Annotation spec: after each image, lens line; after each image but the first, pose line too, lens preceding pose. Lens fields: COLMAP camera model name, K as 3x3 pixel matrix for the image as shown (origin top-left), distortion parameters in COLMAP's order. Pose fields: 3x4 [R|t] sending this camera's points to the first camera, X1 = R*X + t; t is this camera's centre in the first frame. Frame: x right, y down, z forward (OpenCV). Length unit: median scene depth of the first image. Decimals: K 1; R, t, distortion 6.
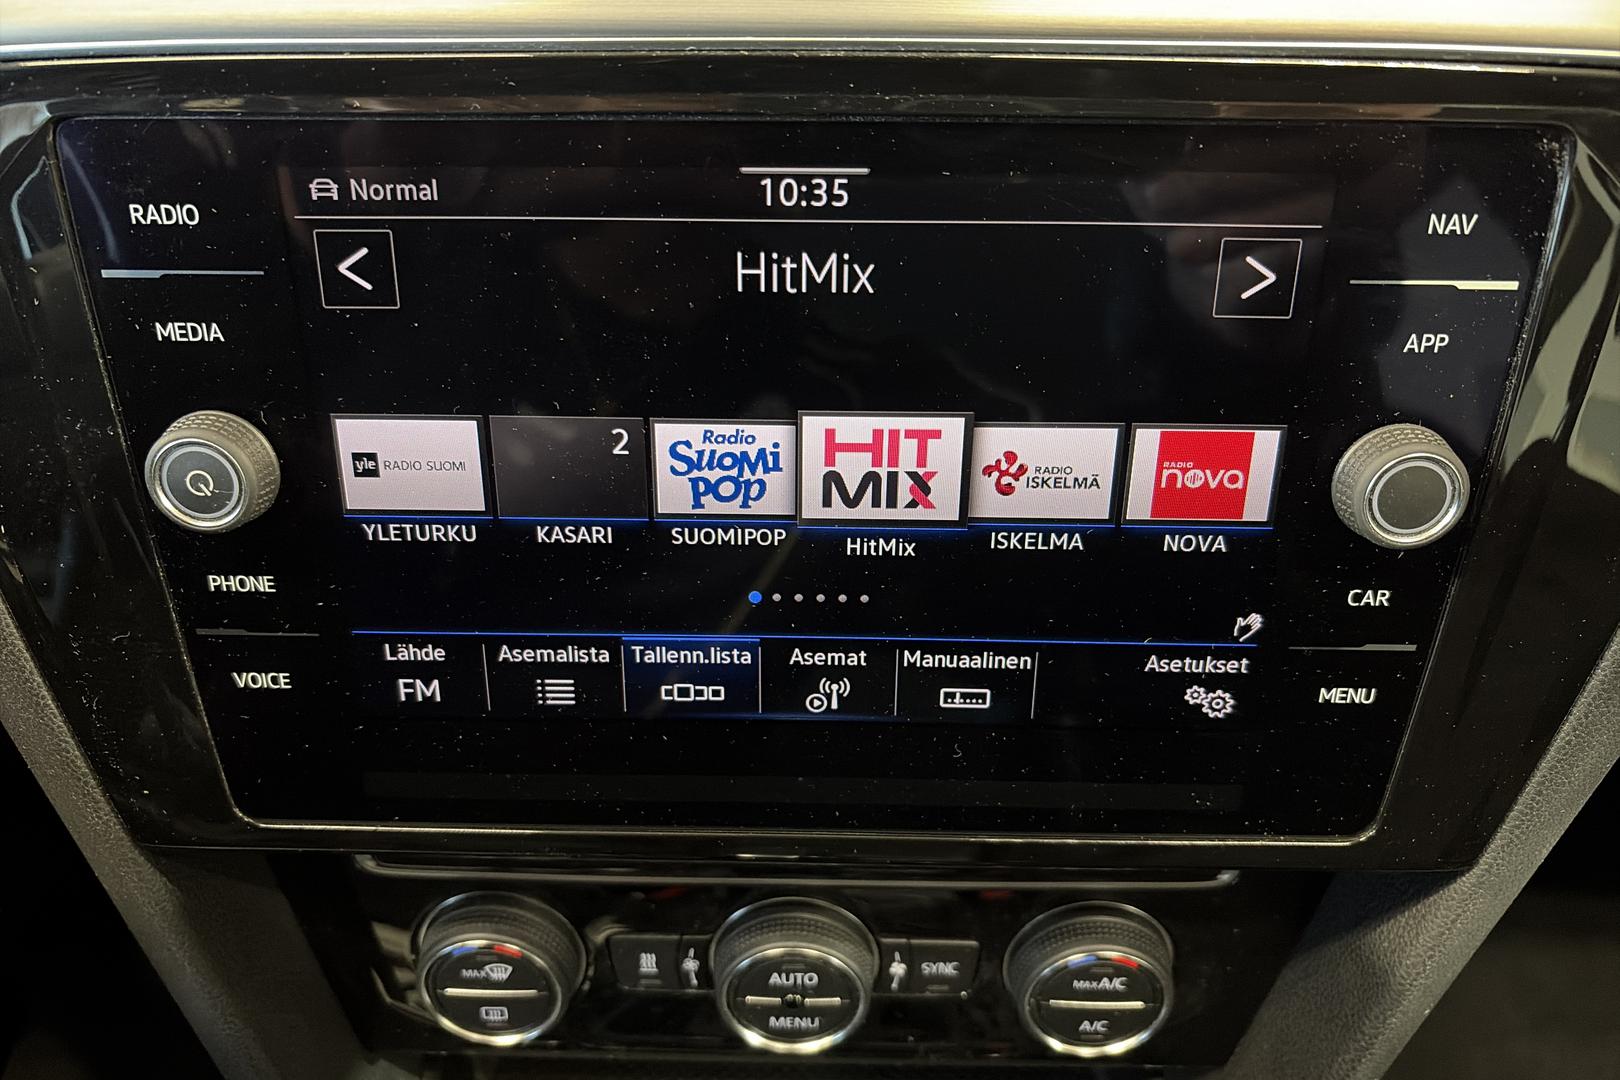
lens RADIAL K [[1303.7, 0, 810.0], [0, 1303.7, 540.0], [0, 0, 1]] dist [-0.005709, 0.004119]
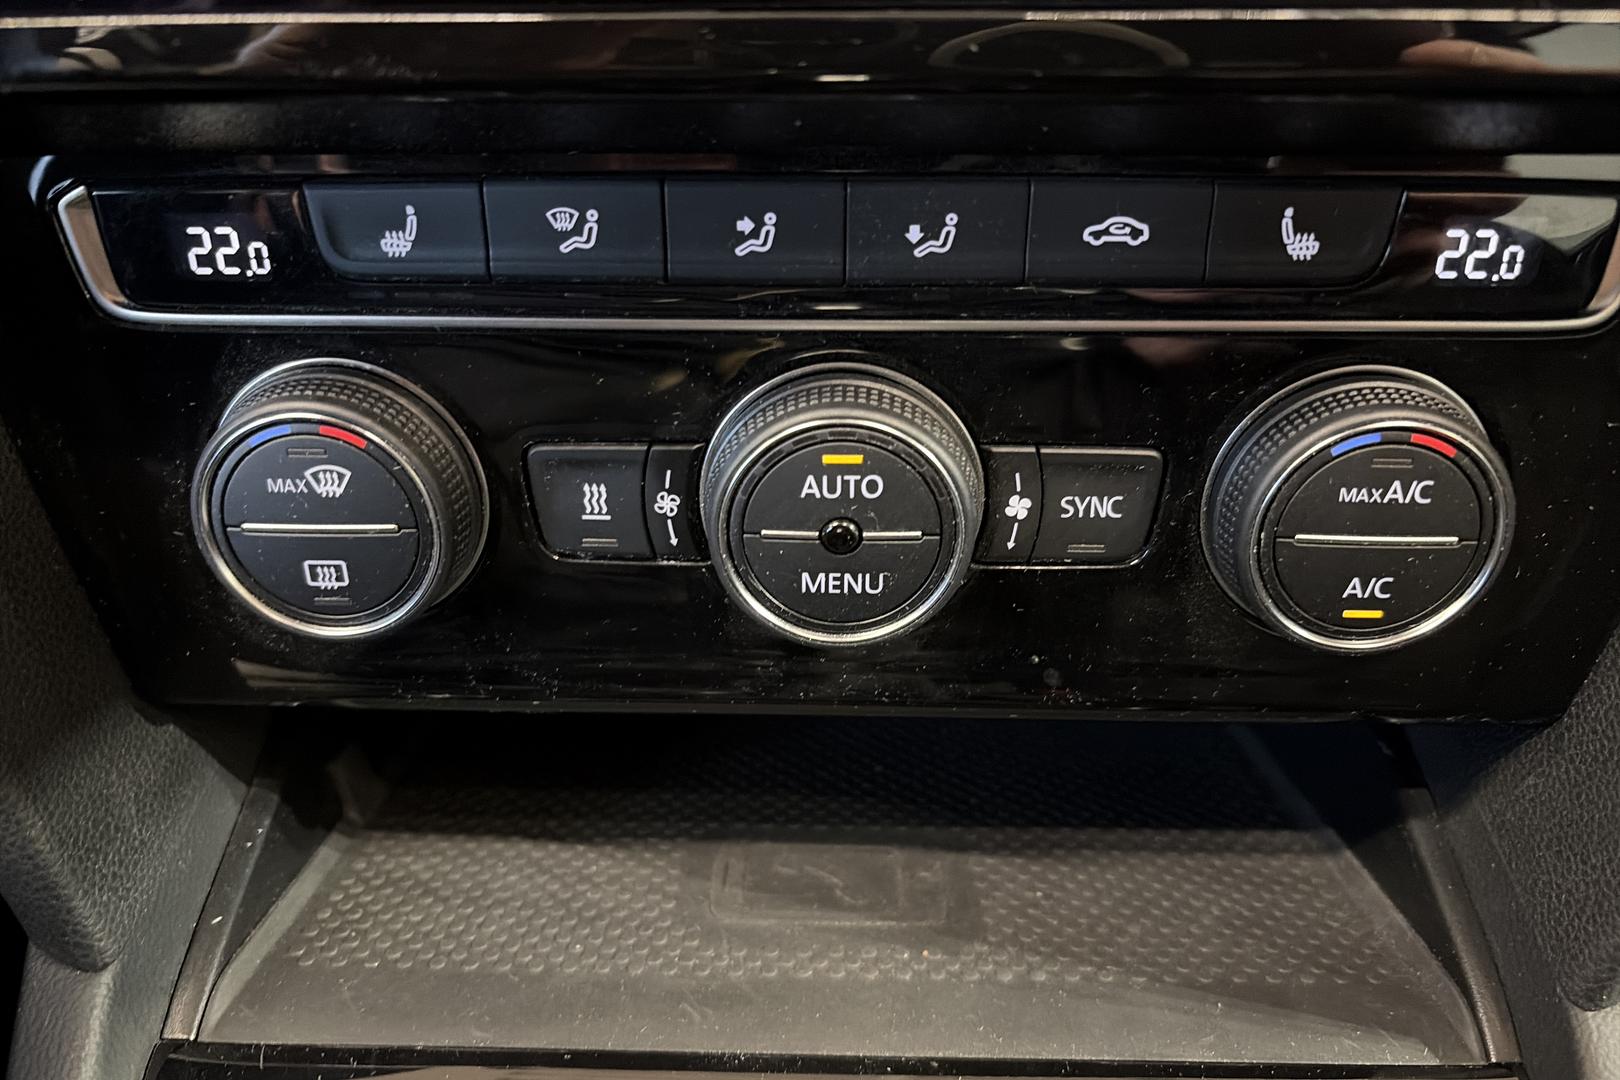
lens RADIAL K [[1336.0, 0, 810.0], [0, 1336.0, 540.0], [0, 0, 1]] dist [0.007751, -0.000628]
pose [[0.999755, -0.002099, -0.022025, -0.016830], [0.000879, 0.998473, -0.055243, 0.476085], [0.022108, 0.055210, 0.998230, 0.504433]]
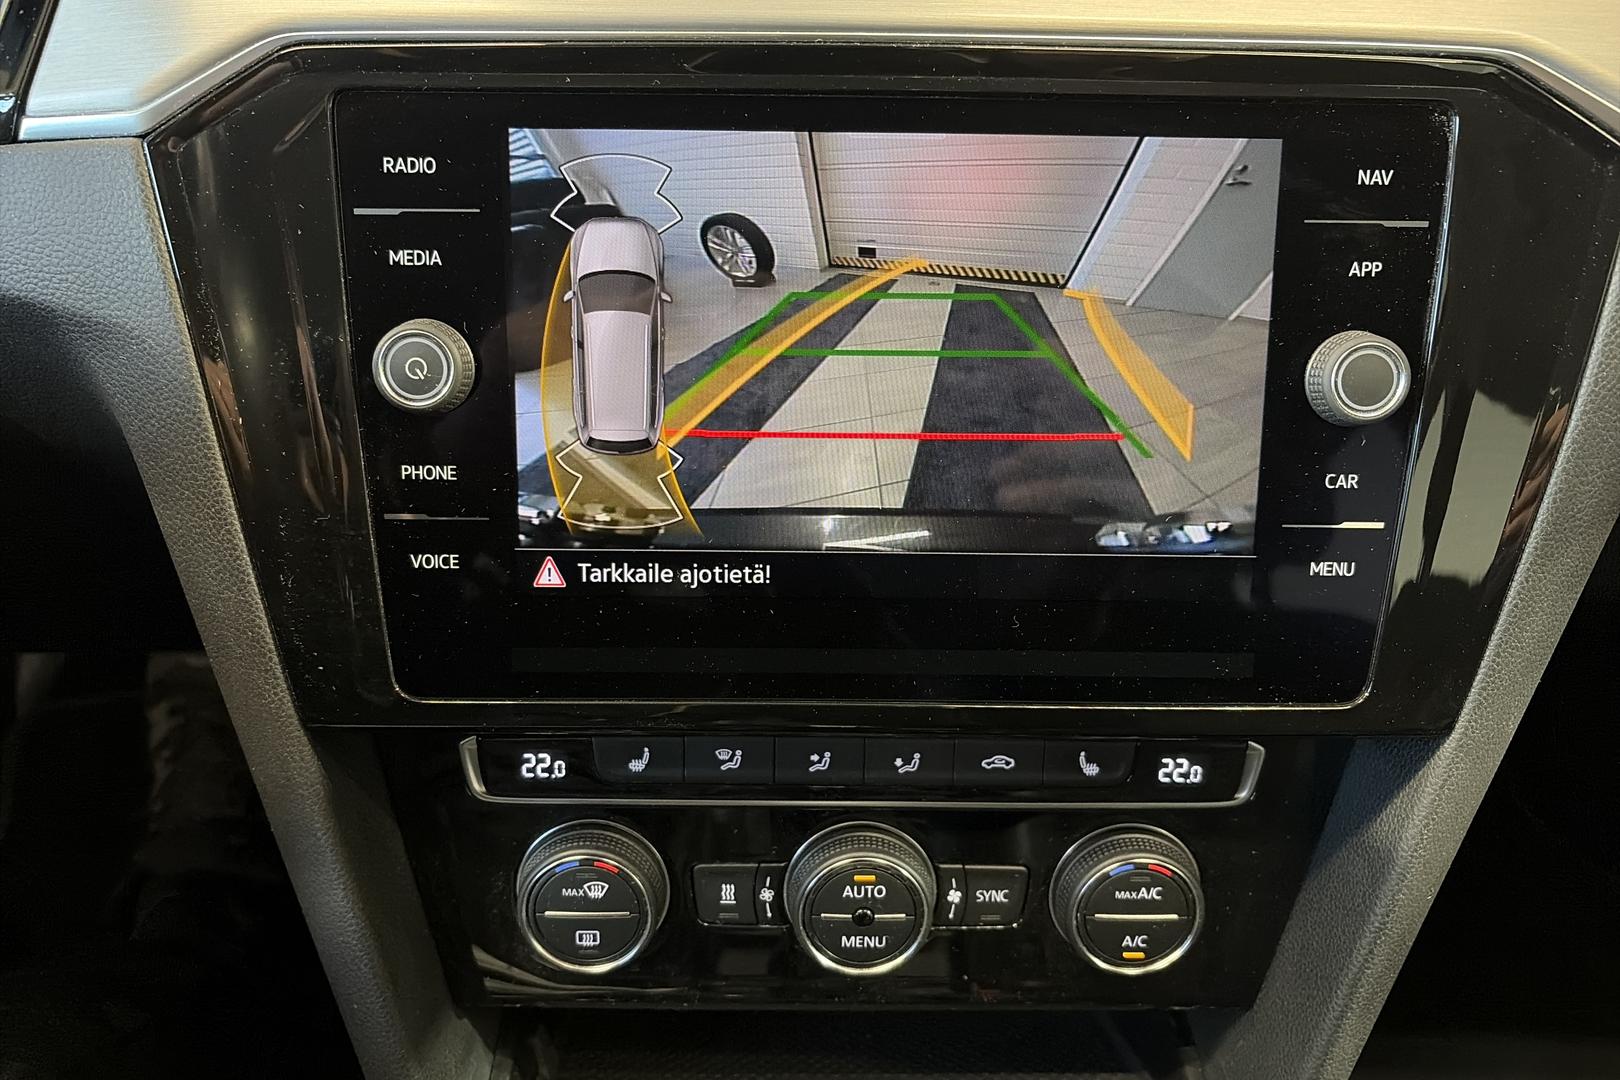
lens RADIAL K [[1293.2, 0, 810.0], [0, 1293.2, 540.0], [0, 0, 1]] dist [-0.005692, 0.007719]
pose [[0.999505, -0.000050, 0.031460, -0.113233], [0.007275, 0.973257, -0.229604, 0.361058], [-0.030607, 0.229719, 0.972776, -0.166888]]
